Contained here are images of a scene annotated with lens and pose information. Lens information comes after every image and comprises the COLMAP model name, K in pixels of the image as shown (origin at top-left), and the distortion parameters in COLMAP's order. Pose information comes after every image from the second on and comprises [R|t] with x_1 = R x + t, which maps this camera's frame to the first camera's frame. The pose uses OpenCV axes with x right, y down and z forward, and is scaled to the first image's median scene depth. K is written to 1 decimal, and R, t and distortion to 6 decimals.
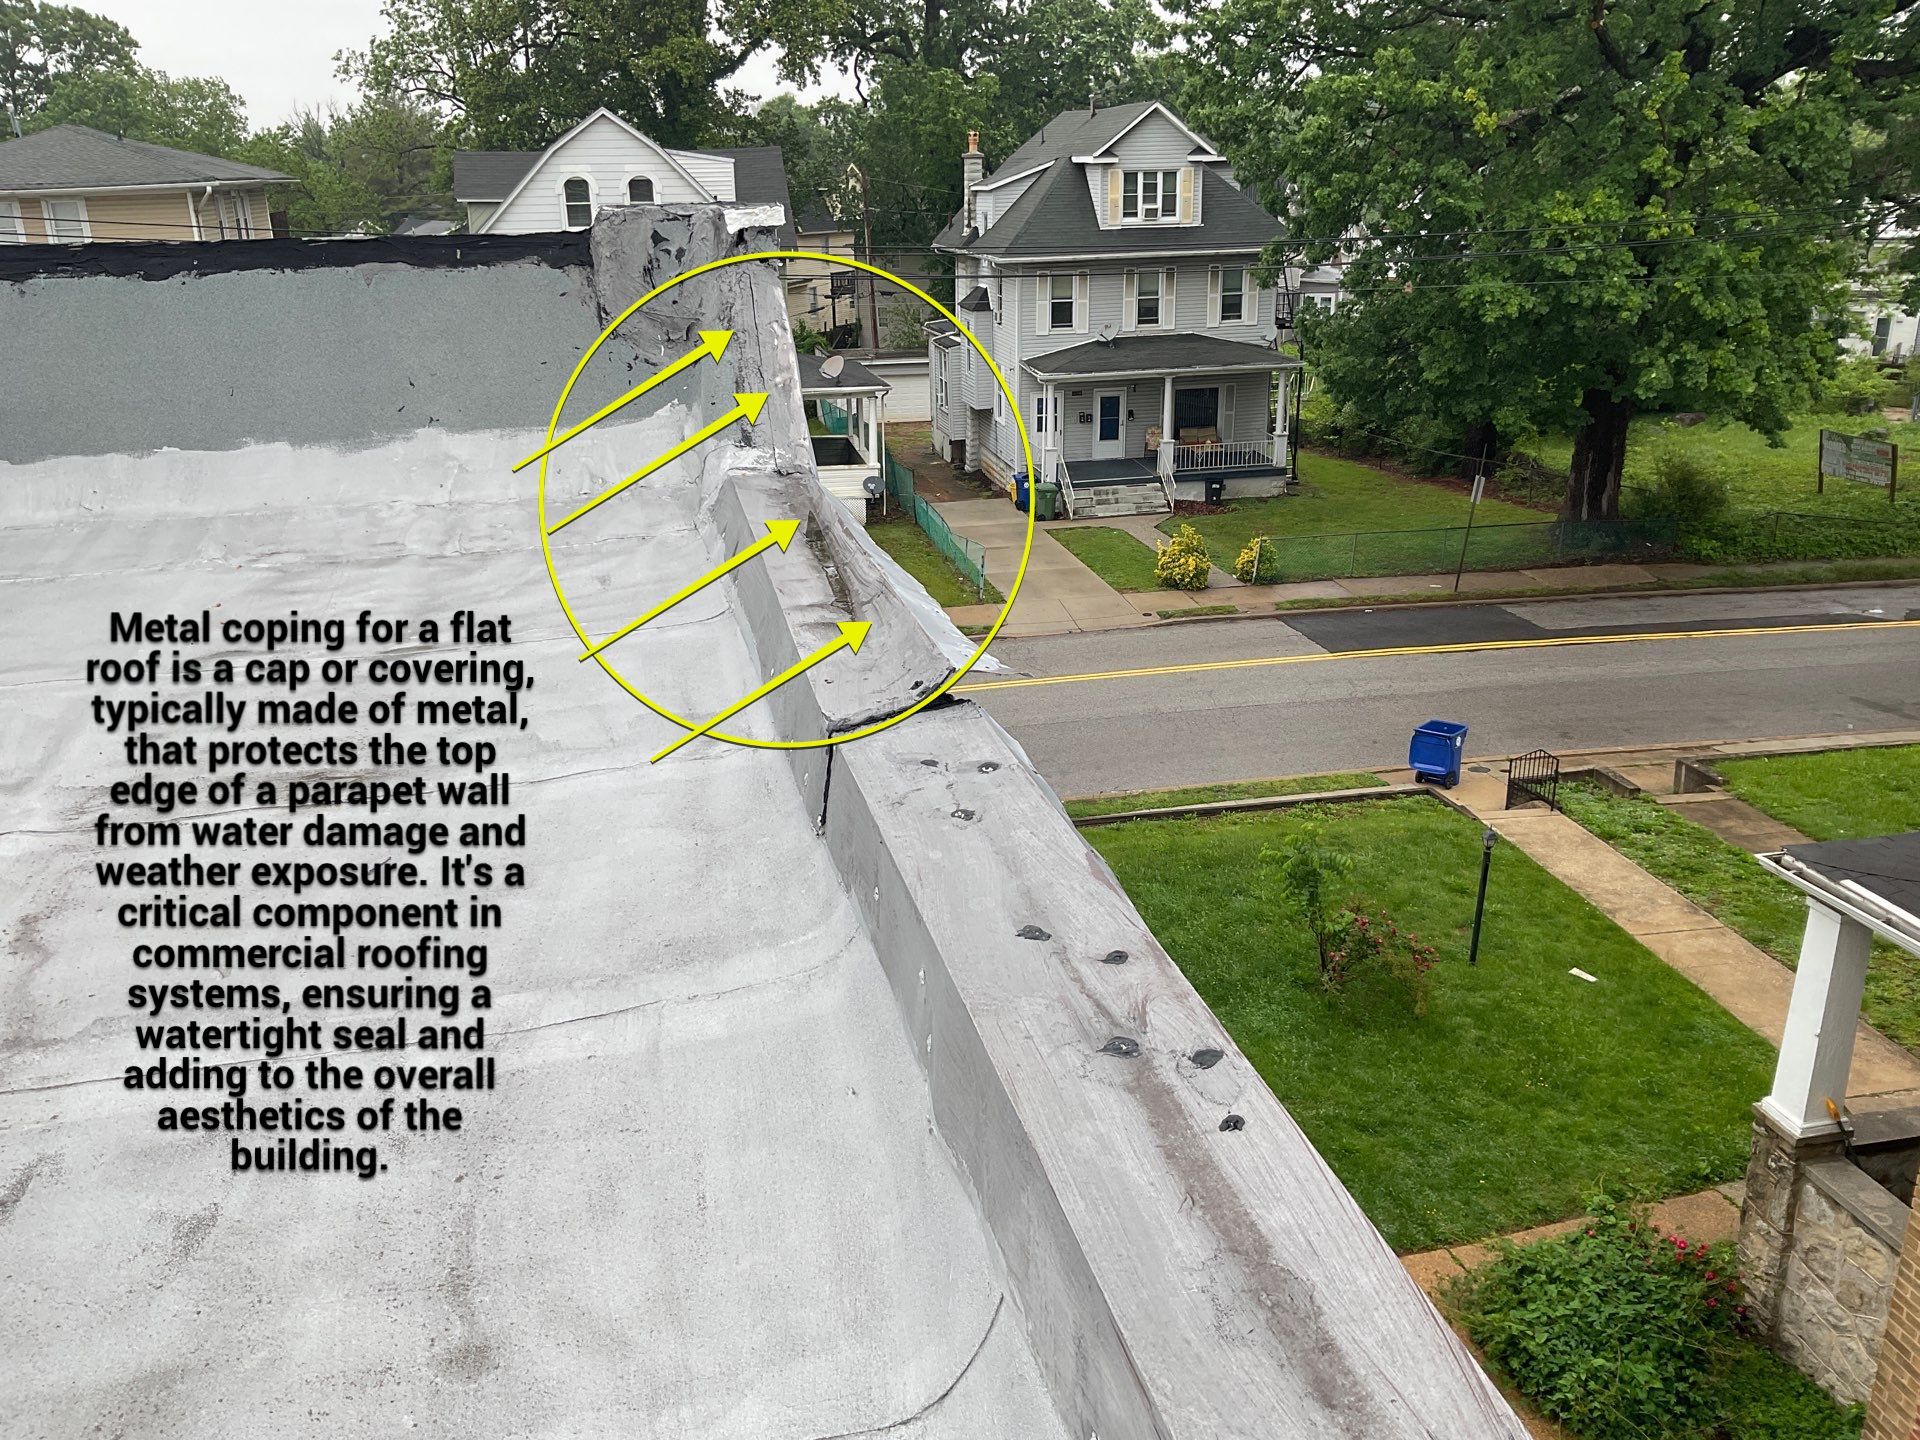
lens RADIAL K [[1580.4, 0, 955.6], [0, 1580.4, 726.2], [0, 0, 1]] dist [0.114507, -0.218084]
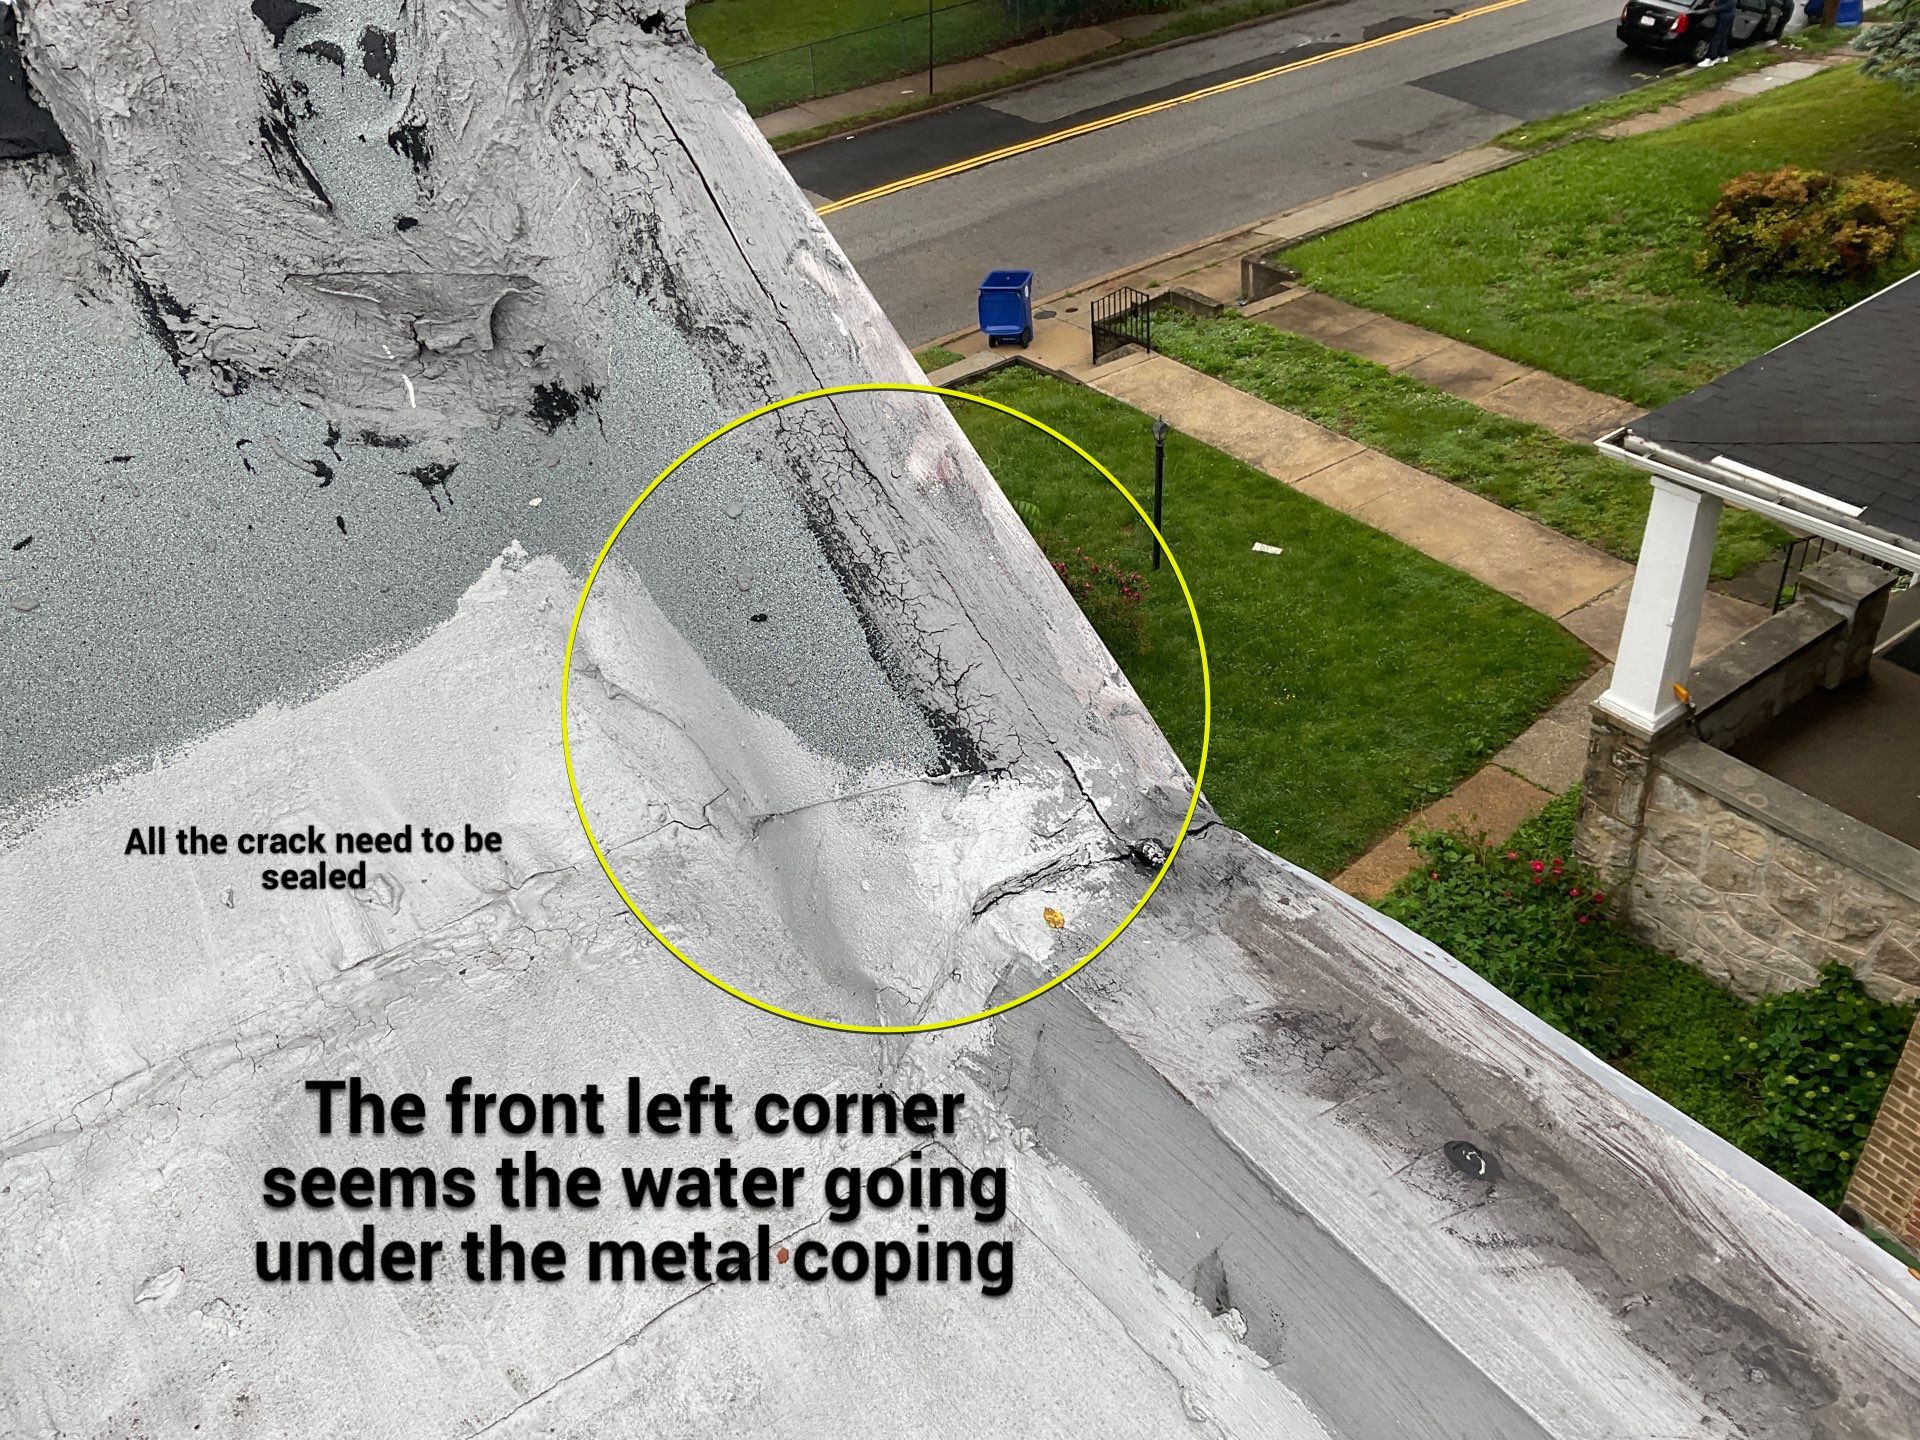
lens RADIAL K [[1584.0, 0, 951.2], [0, 1584.0, 723.8], [0, 0, 1]] dist [0.108674, -0.200052]
pose [[0.914306, -0.296406, 0.276023, -0.054376], [0.205646, 0.926849, 0.314103, -0.070968], [-0.348934, -0.230423, 0.908378, 0.187675]]
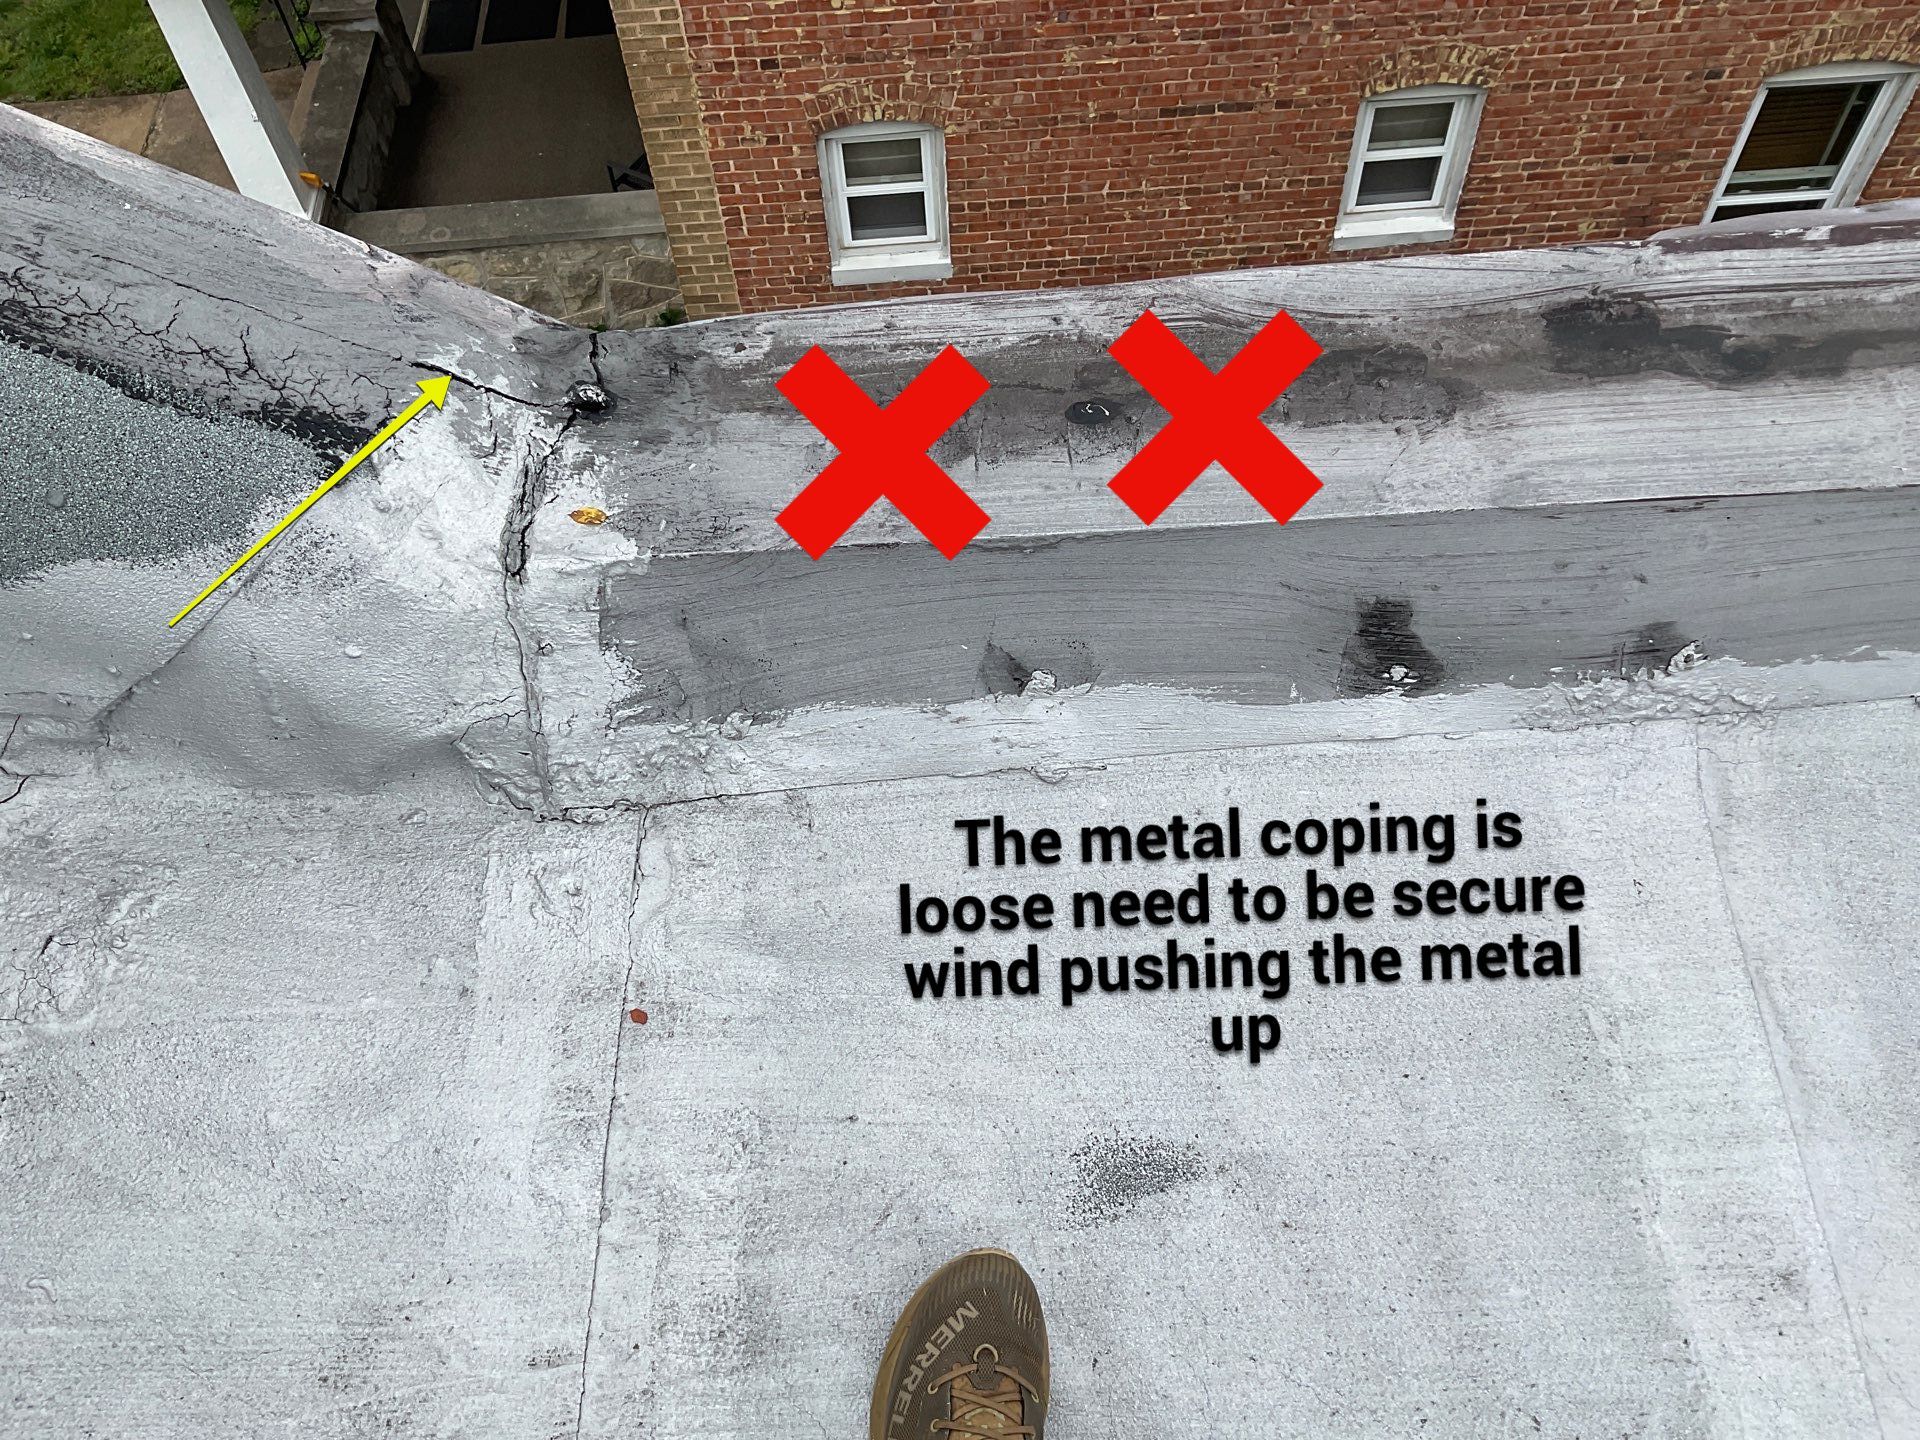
lens RADIAL K [[1580.4, 0, 955.6], [0, 1580.4, 726.2], [0, 0, 1]] dist [0.114507, -0.218084]
pose [[0.156999, -0.831621, 0.532689, -0.069382], [0.368977, 0.549712, 0.749448, -0.074938], [-0.916082, 0.078887, 0.393154, 0.213463]]
